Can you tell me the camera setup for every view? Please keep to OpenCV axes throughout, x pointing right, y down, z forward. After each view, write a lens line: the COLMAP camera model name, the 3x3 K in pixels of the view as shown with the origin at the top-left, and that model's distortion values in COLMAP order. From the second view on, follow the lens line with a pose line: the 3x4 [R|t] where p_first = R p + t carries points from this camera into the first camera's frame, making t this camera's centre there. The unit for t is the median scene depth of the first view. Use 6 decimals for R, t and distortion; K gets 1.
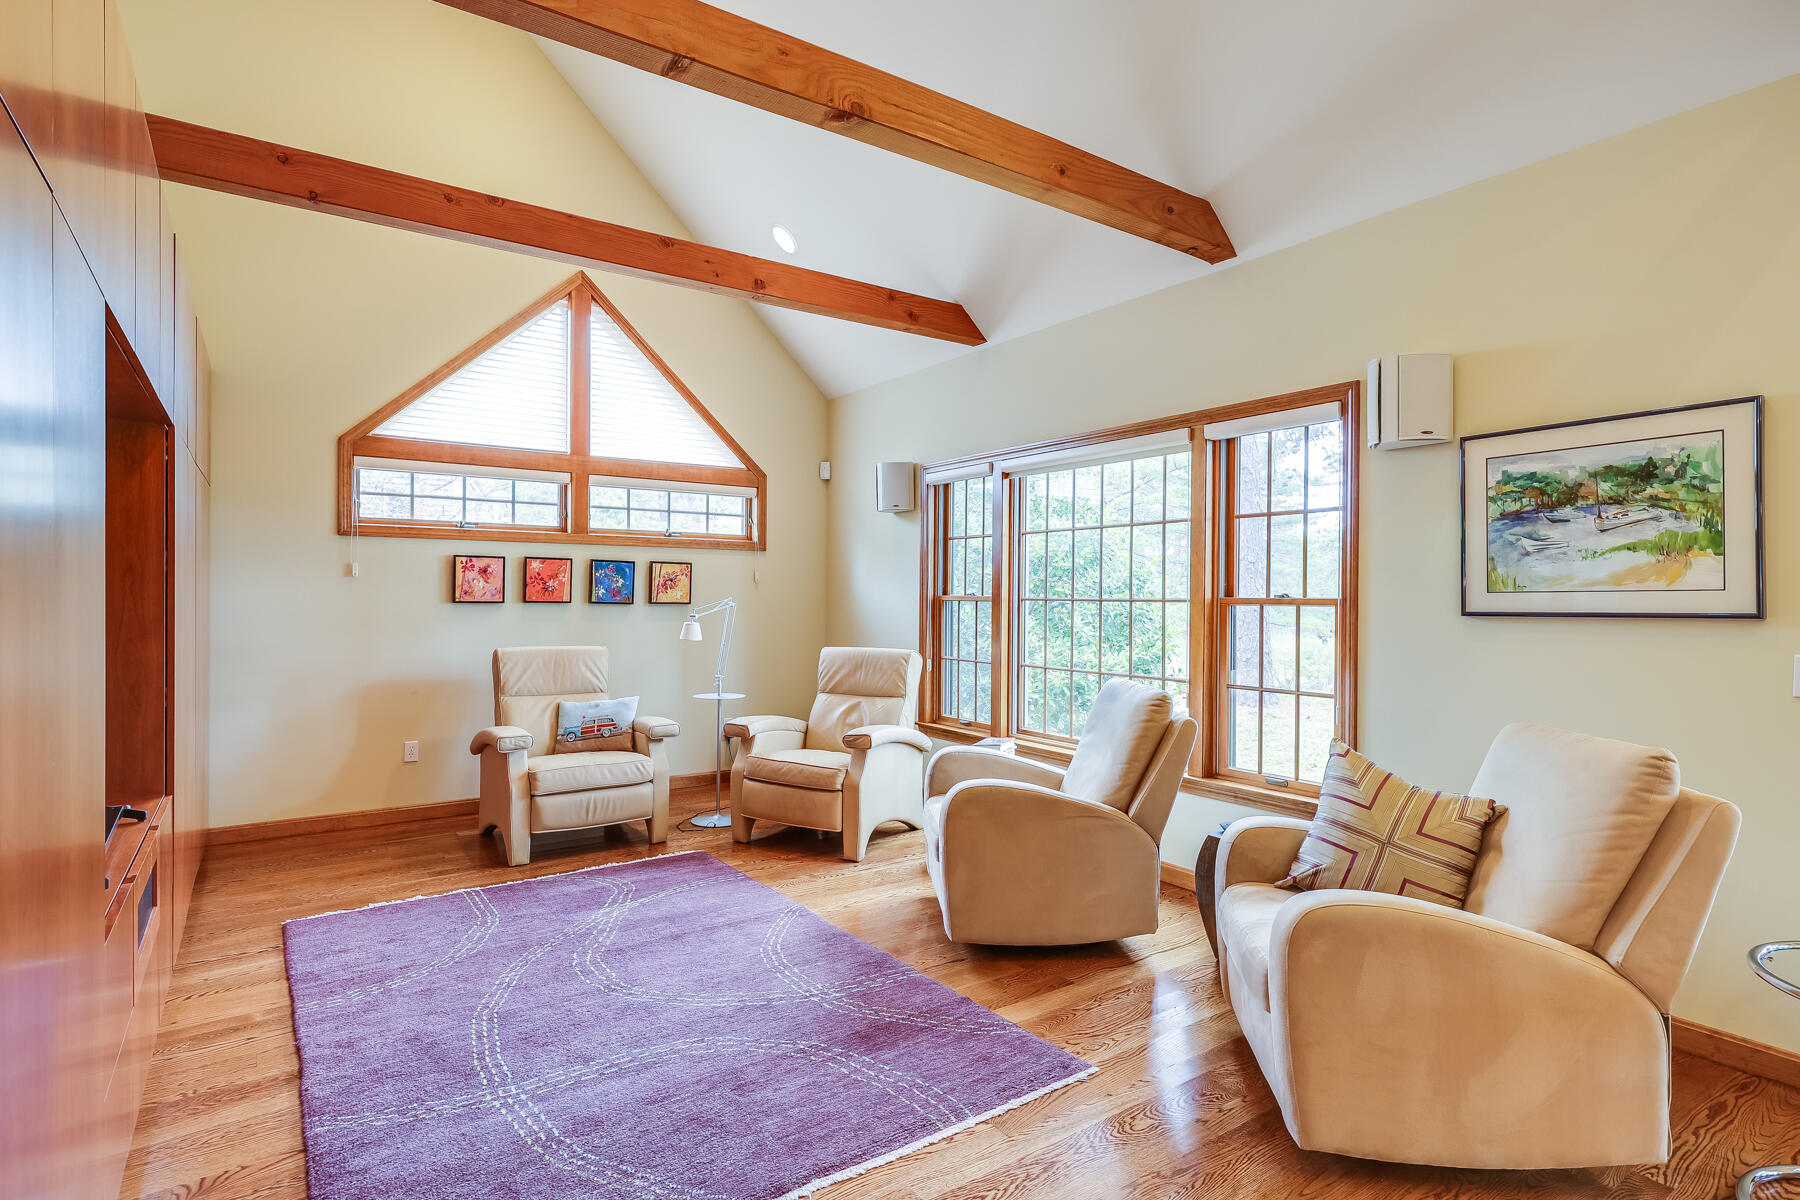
lens RADIAL K [[899.9, 0, 900.0], [0, 899.9, 600.0], [0, 0, 1]] dist [0.003905, 0.000303]
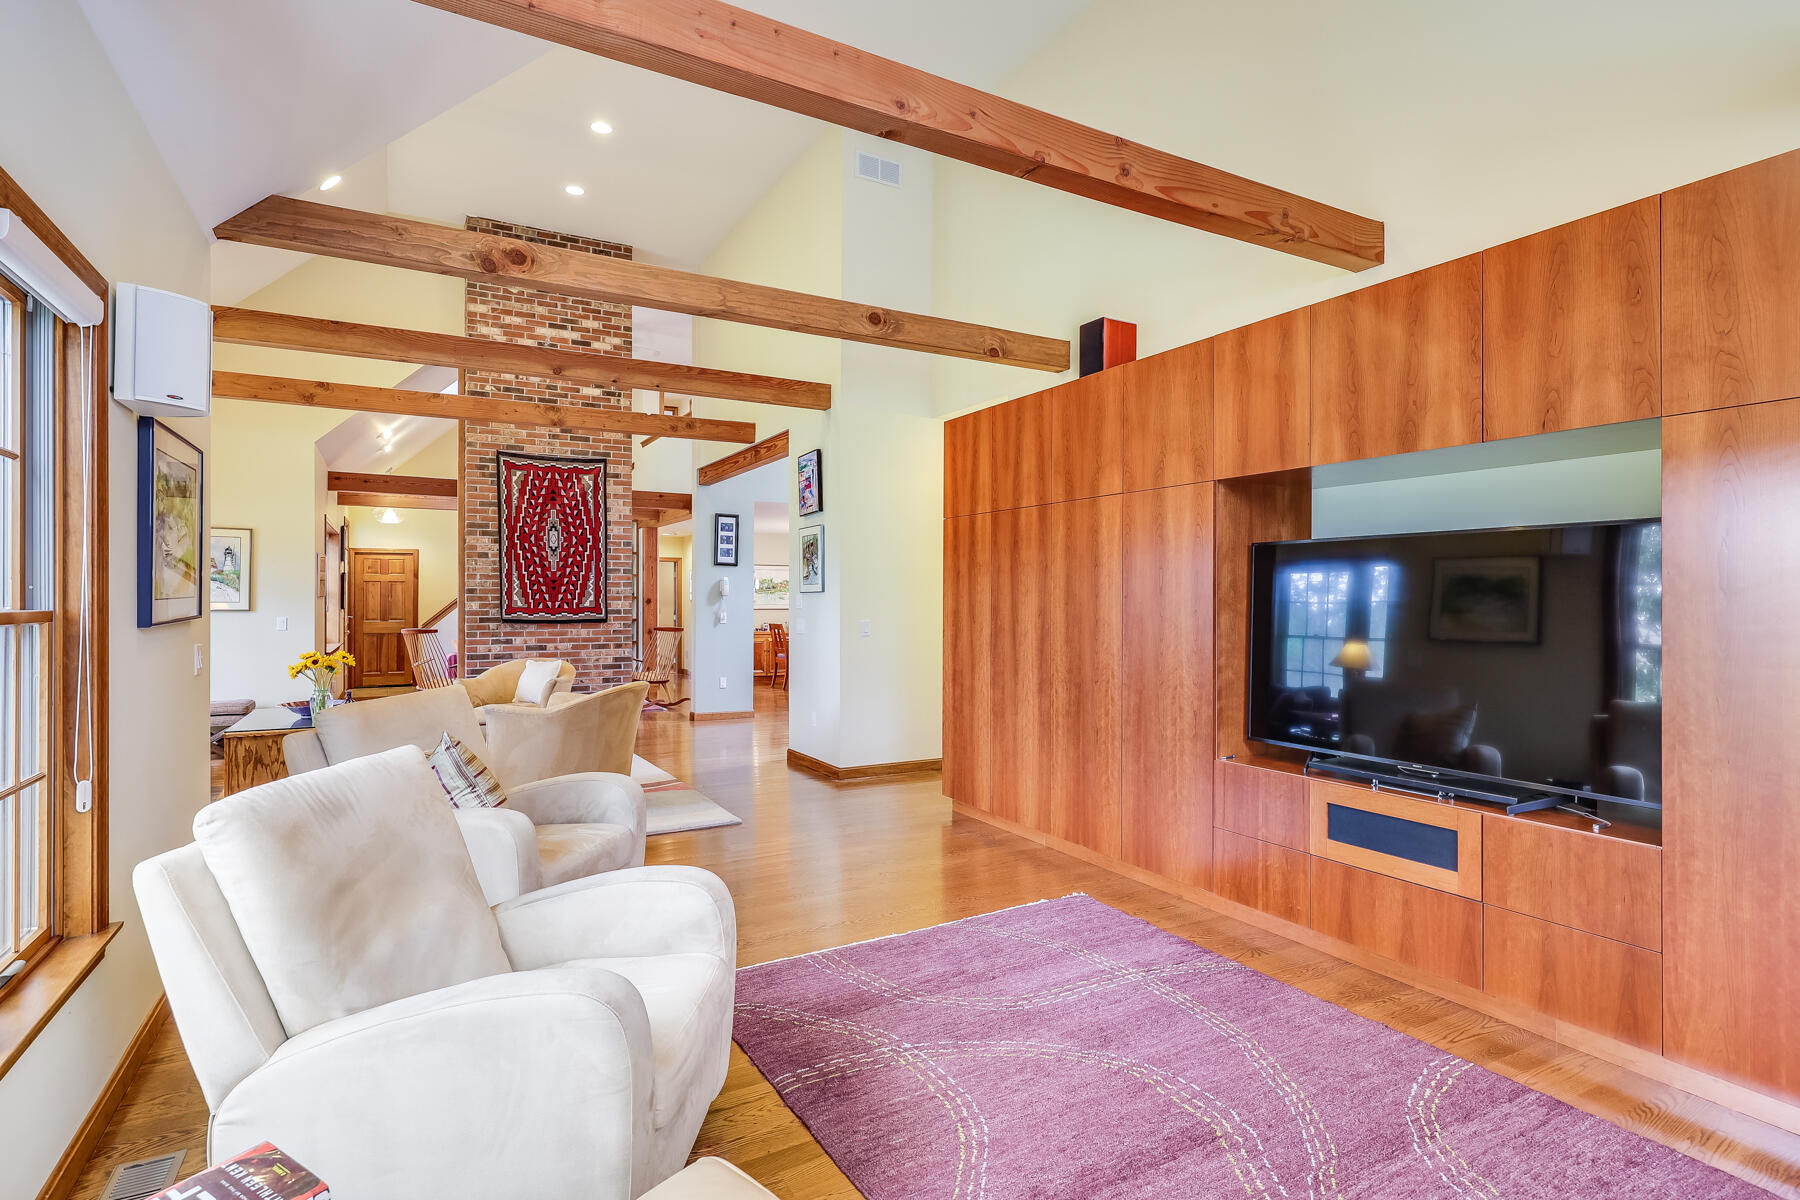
lens RADIAL K [[899.9, 0, 900.0], [0, 899.9, 600.0], [0, 0, 1]] dist [0.003905, 0.000303]
pose [[-0.995193, -0.007005, 0.097679, -0.098695], [-0.006442, 0.999961, 0.006078, -0.010986], [-0.097718, 0.005420, -0.995199, 1.085449]]
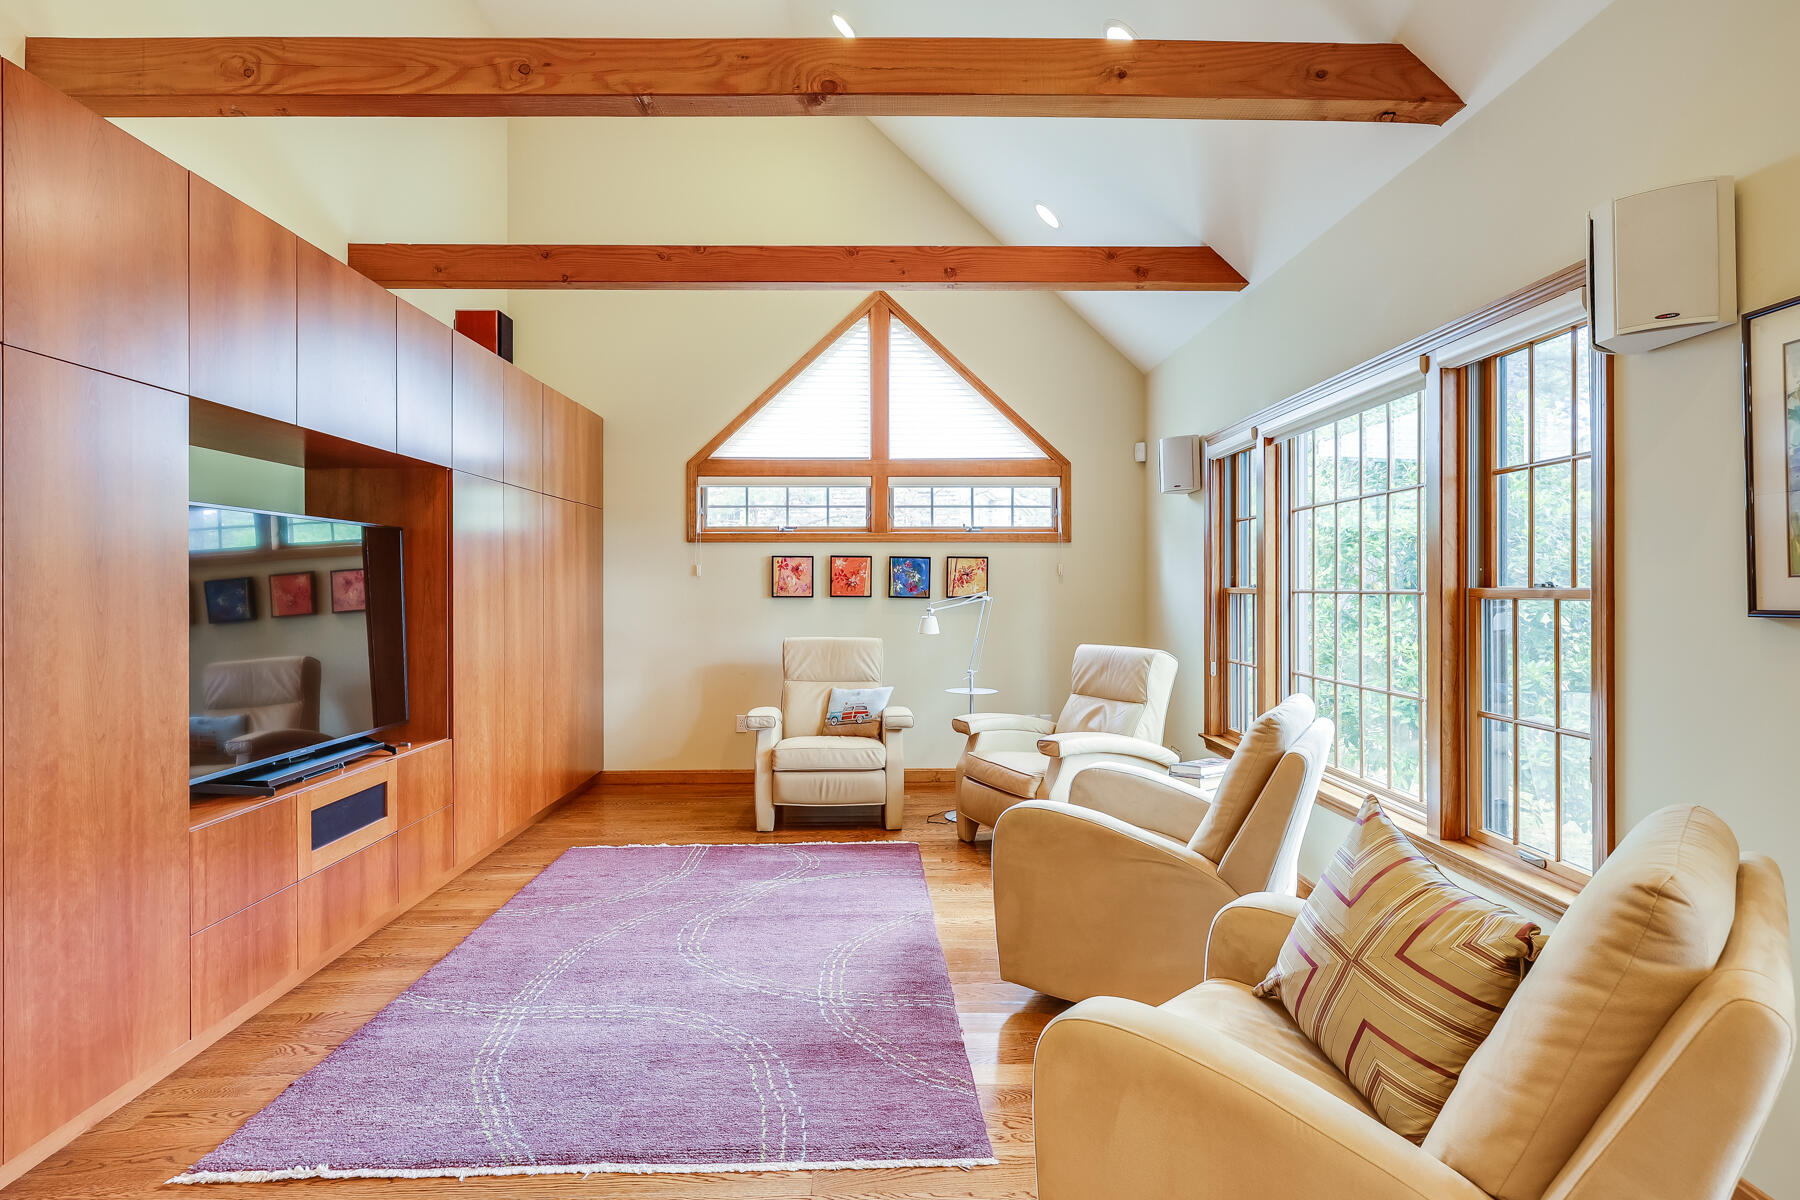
lens RADIAL K [[912.0, 0, 906.3], [0, 912.0, 584.5], [0, 0, 1]] dist [-0.000036, -0.000169]
pose [[0.837744, -0.009846, -0.545974, 0.298076], [0.004492, 0.999928, -0.011140, 0.000489], [0.546044, 0.006880, 0.837728, 0.123451]]
